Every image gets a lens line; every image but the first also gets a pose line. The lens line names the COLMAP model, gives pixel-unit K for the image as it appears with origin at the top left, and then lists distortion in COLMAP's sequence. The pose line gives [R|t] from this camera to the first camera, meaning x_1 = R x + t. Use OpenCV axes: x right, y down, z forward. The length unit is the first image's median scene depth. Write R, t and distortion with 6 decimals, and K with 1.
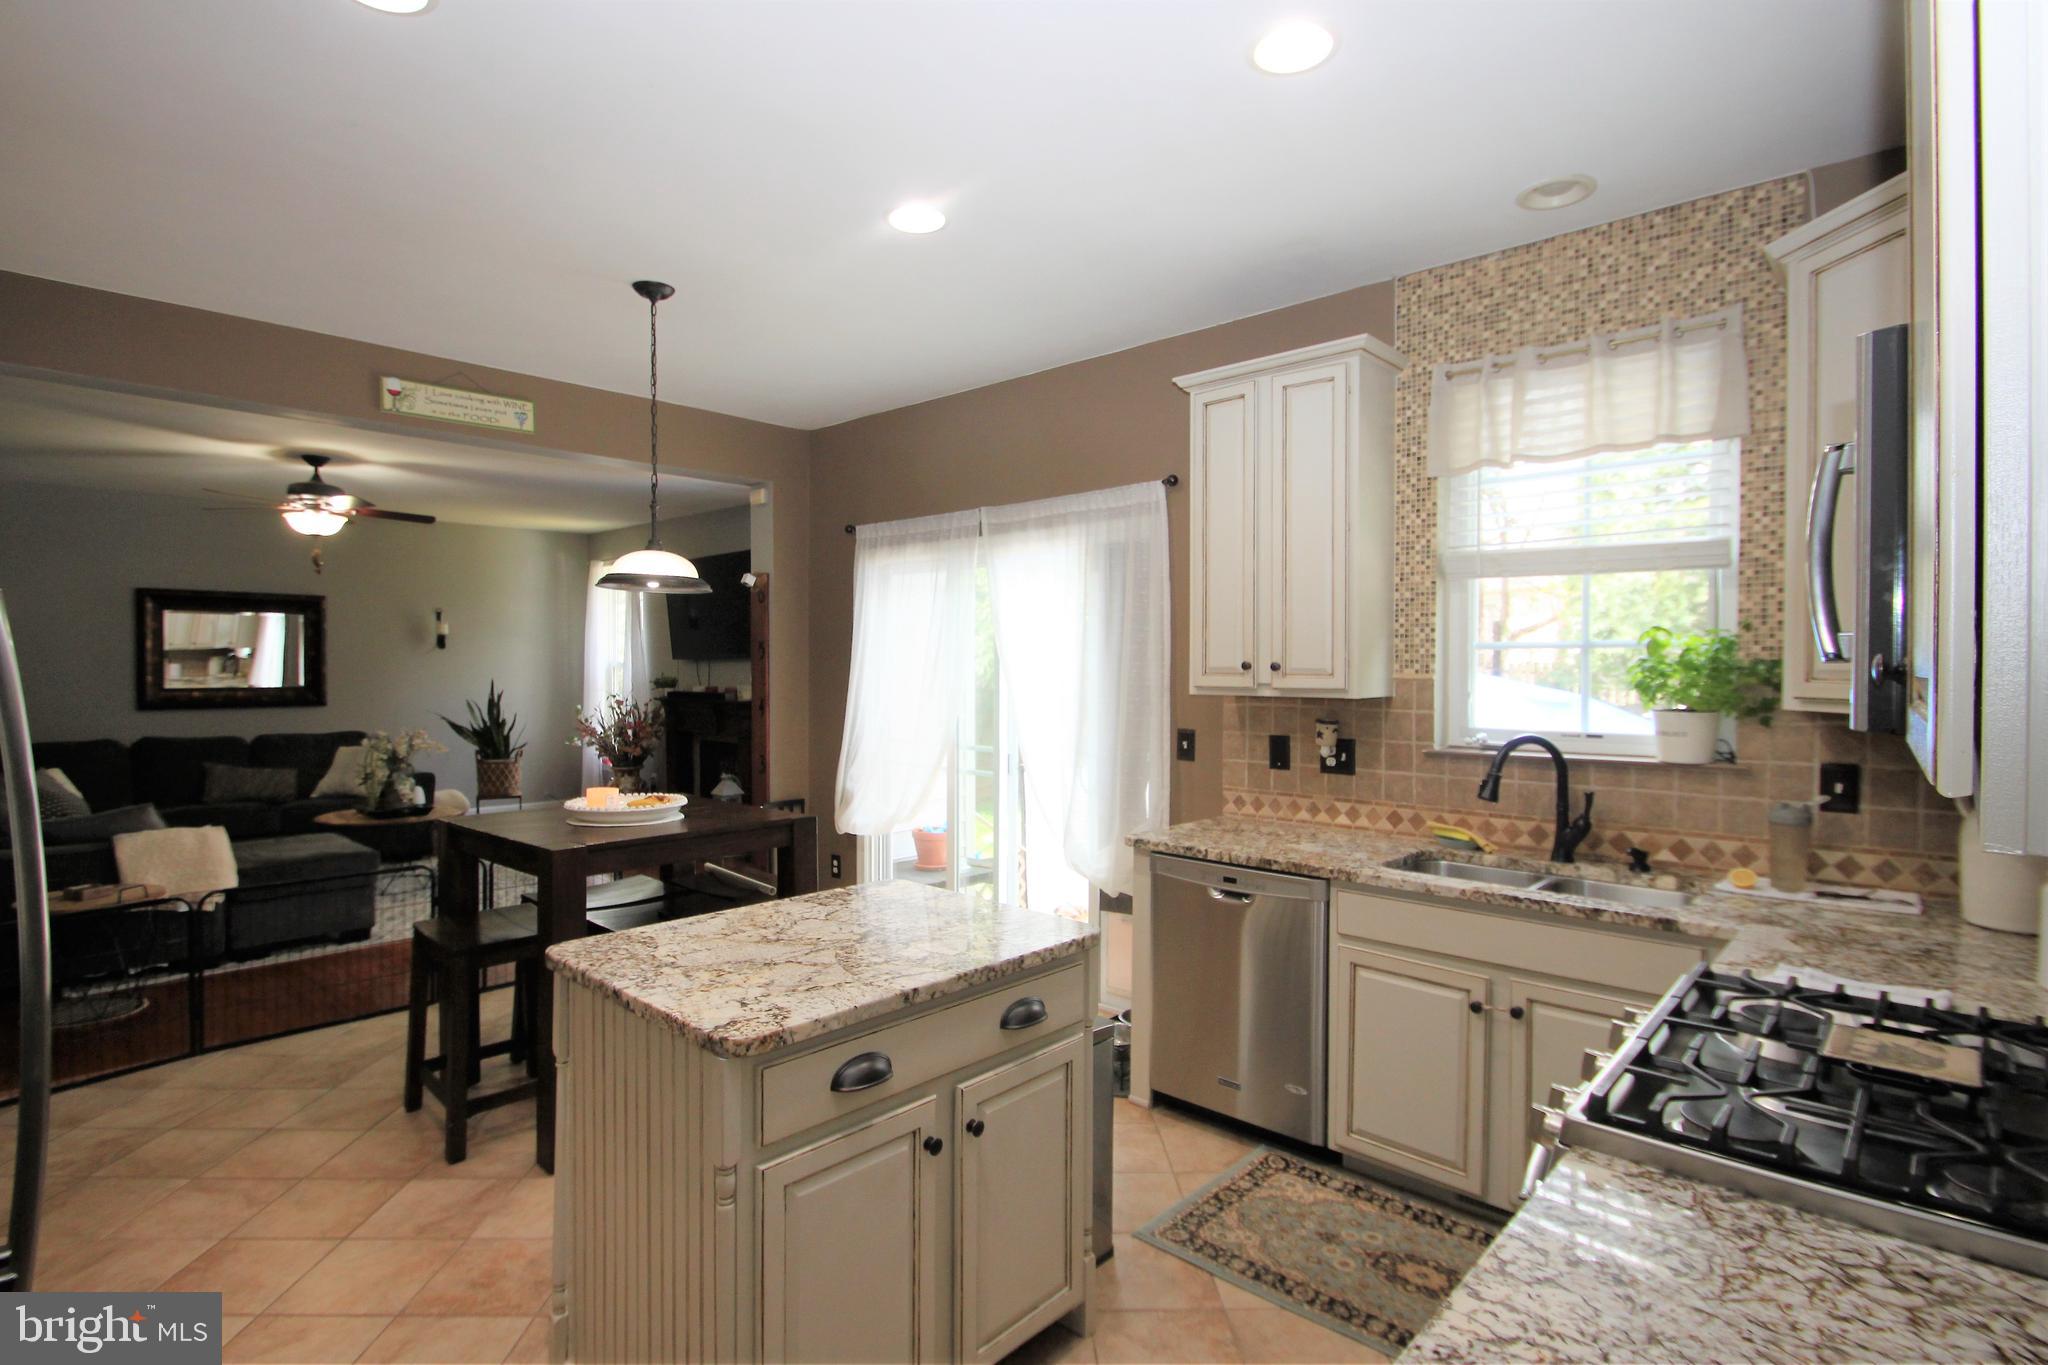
lens RADIAL K [[1000.8, 0, 1029.9], [0, 1000.8, 691.2], [0, 0, 1]] dist [0.003805, -0.000933]
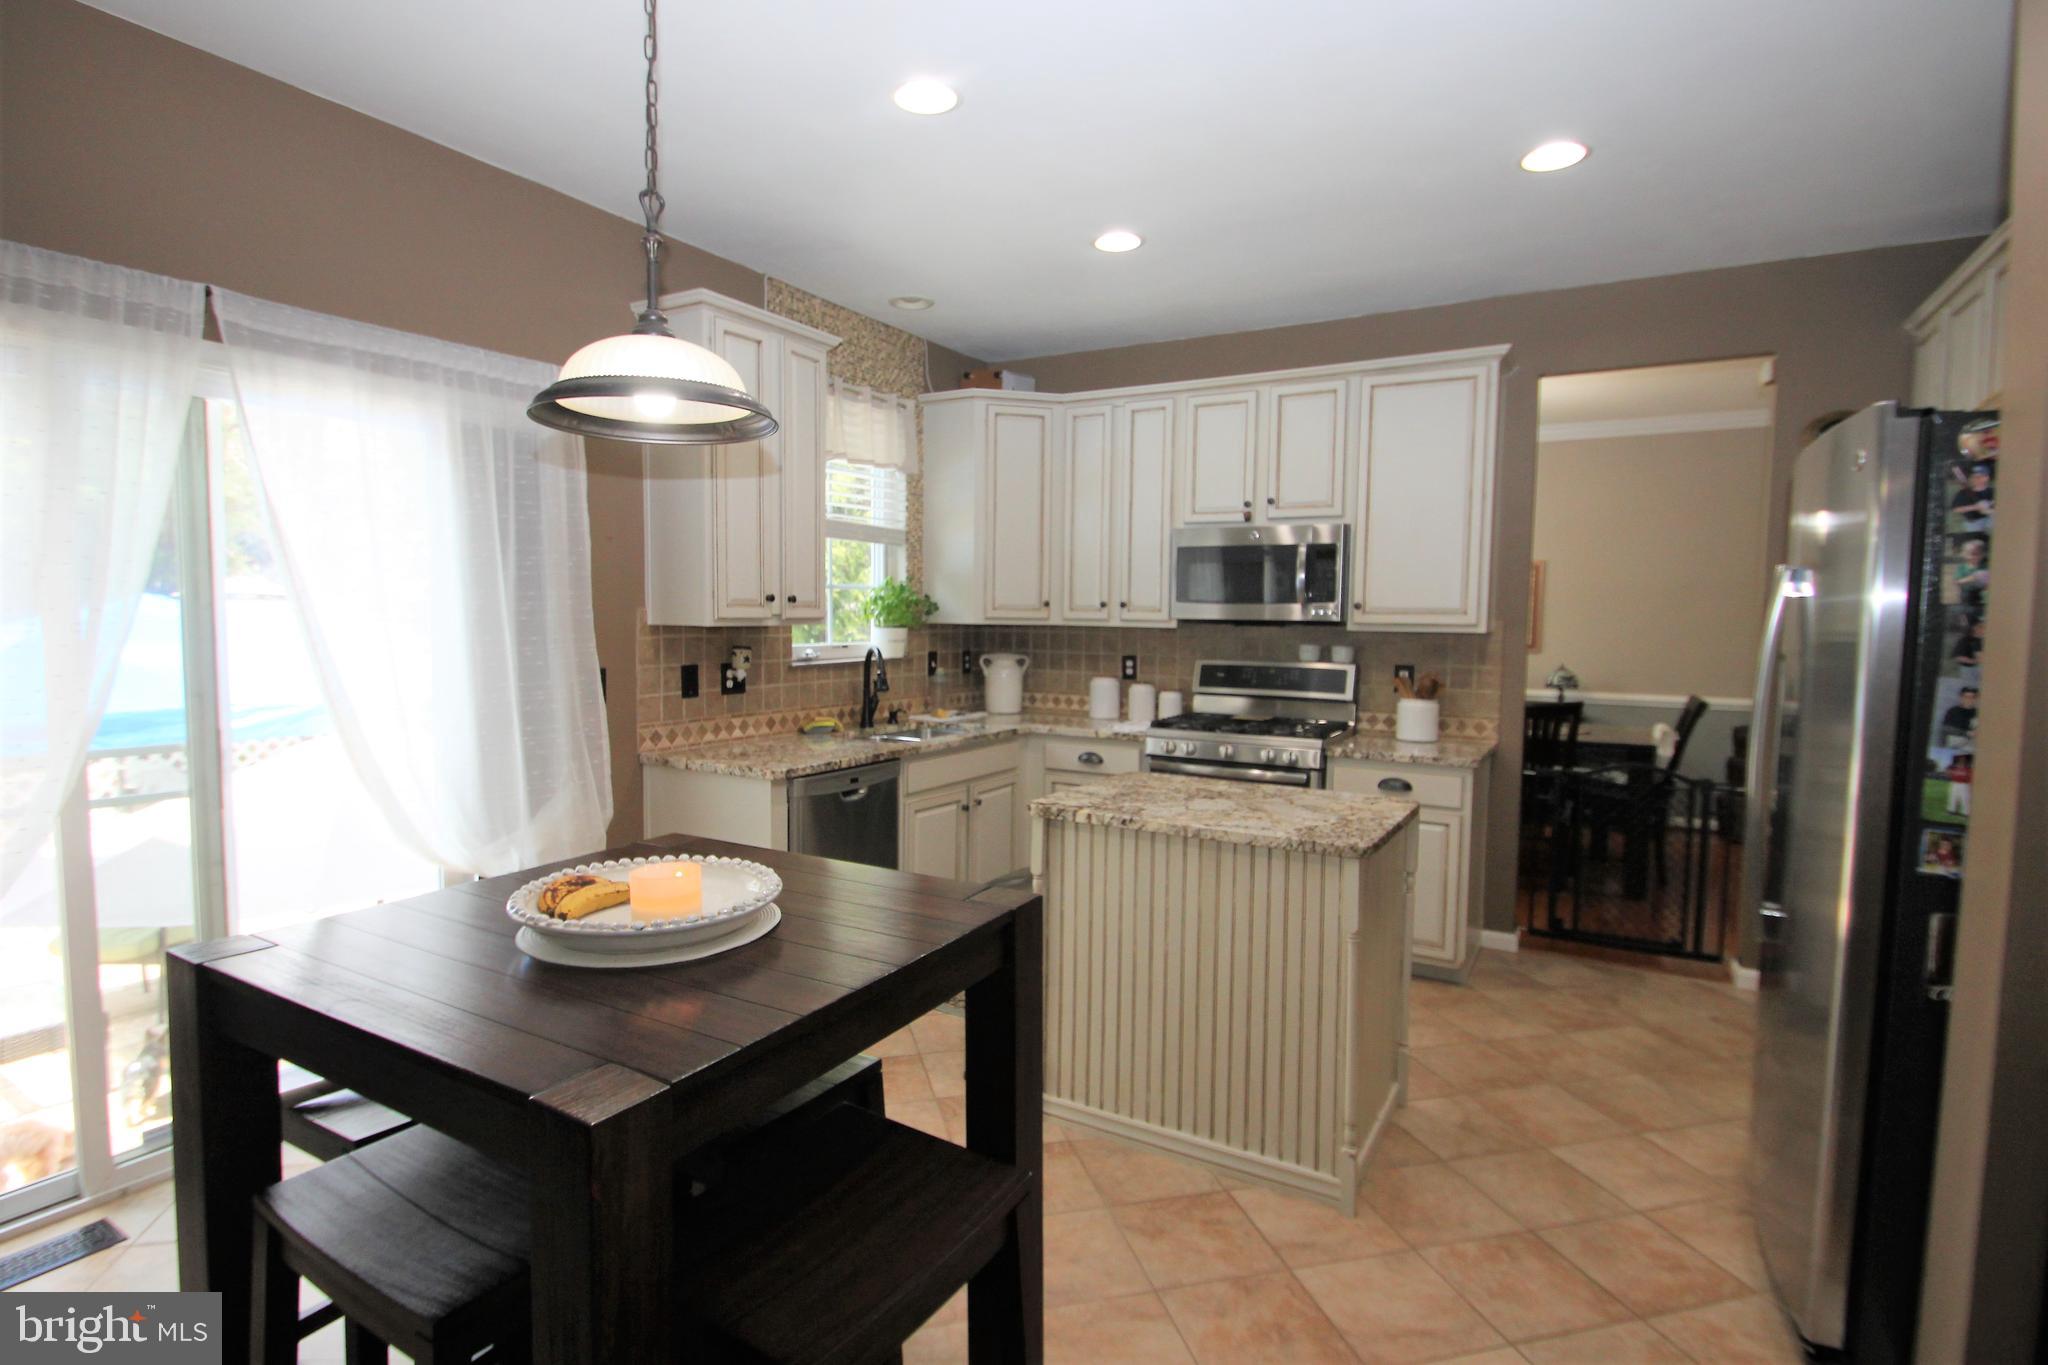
lens RADIAL K [[1000.8, 0, 1031.7], [0, 1000.8, 679.3], [0, 0, 1]] dist [0.003805, -0.000933]
pose [[-0.208842, -0.076311, 0.974968, -0.858381], [0.006661, 0.996817, 0.079448, -0.021619], [-0.977927, 0.023086, -0.207668, 0.894151]]
